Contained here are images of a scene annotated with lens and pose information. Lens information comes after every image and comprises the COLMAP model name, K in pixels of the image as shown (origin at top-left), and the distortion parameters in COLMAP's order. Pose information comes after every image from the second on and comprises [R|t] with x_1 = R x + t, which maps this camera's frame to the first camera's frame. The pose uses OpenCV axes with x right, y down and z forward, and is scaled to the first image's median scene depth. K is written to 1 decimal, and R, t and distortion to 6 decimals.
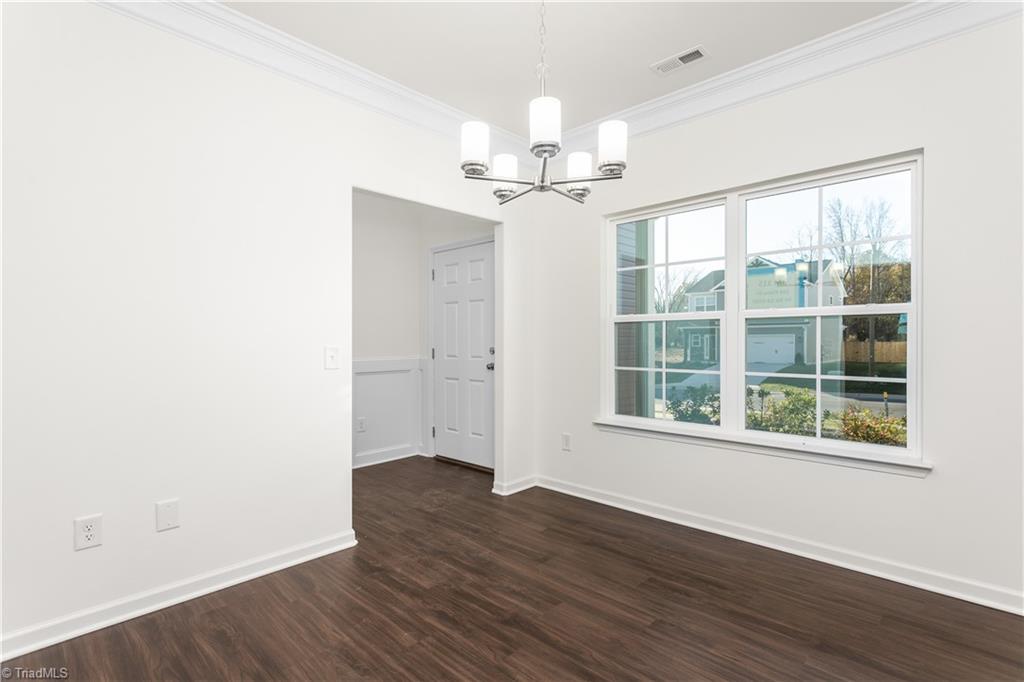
lens RADIAL K [[485.3, 0, 514.6], [0, 485.3, 340.2], [0, 0, 1]] dist [-0.002423, -0.001586]
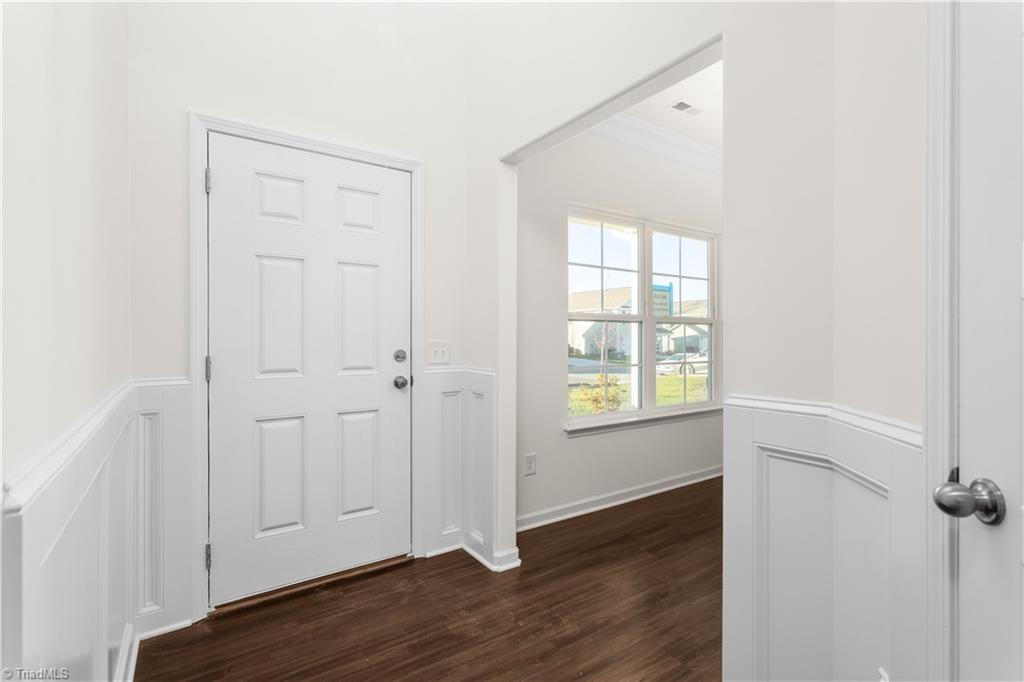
lens RADIAL K [[485.3, 0, 513.6], [0, 485.3, 339.6], [0, 0, 1]] dist [-0.002423, -0.001586]
pose [[0.216372, 0.000847, 0.976311, -0.881624], [0.005787, 0.999981, -0.002150, 0.005773], [-0.976294, 0.006115, 0.216363, 1.099972]]
